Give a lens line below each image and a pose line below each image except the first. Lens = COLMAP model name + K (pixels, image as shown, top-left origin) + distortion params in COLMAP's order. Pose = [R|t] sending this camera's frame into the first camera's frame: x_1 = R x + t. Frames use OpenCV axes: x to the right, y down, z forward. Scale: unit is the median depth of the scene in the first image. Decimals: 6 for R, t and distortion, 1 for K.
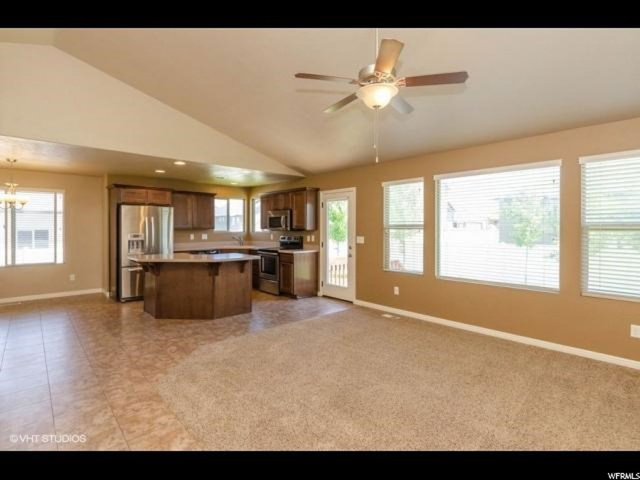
lens RADIAL K [[327.7, 0, 320.8], [0, 327.7, 229.4], [0, 0, 1]] dist [0.001762, 0.000278]
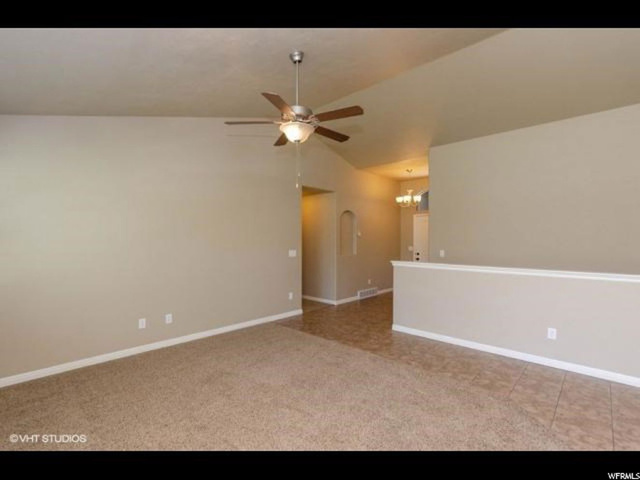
lens RADIAL K [[296.6, 0, 320.0], [0, 296.6, 240.0], [0, 0, 1]] dist [-0.000867, -0.000062]
pose [[-0.995451, 0.000009, -0.095279, 0.076015], [-0.001160, 0.999925, 0.012218, -0.012272], [0.095271, 0.012273, -0.995376, 0.822245]]
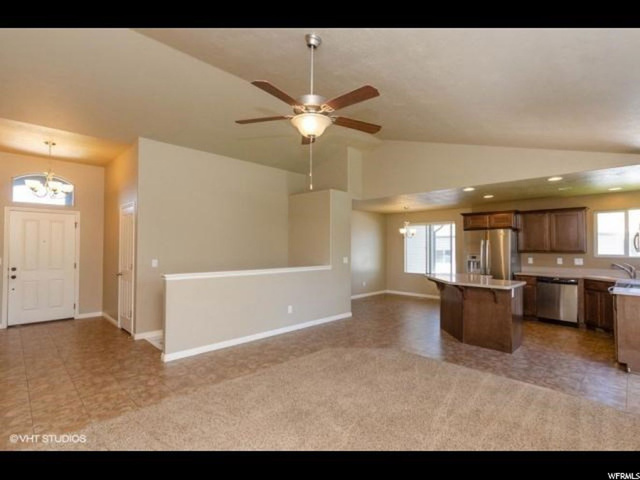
lens RADIAL K [[304.9, 0, 320.0], [0, 304.9, 240.0], [0, 0, 1]] dist [0.001526, 0.000093]
pose [[0.044805, -0.017662, -0.998840, 0.439227], [-0.011087, 0.999773, -0.018176, -0.012658], [0.998934, 0.011888, 0.044599, 0.390670]]
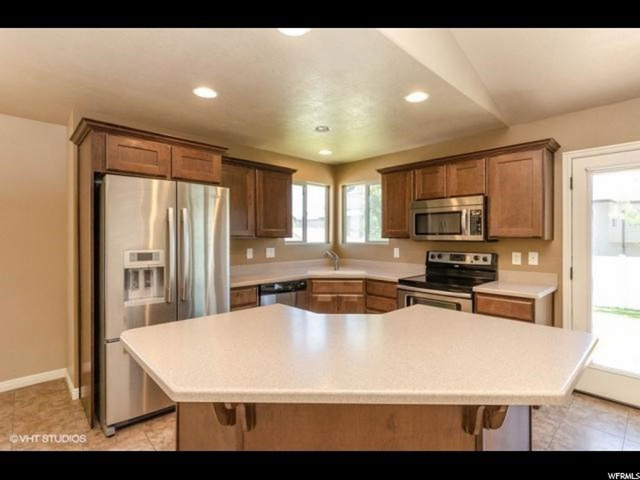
lens RADIAL K [[322.7, 0, 320.0], [0, 322.7, 240.0], [0, 0, 1]] dist [-0.001663, -0.000241]
pose [[0.999919, -0.001234, 0.012645, -0.335212], [0.001157, 0.999981, 0.006044, -0.001418], [-0.012652, -0.006029, 0.999902, 0.572474]]
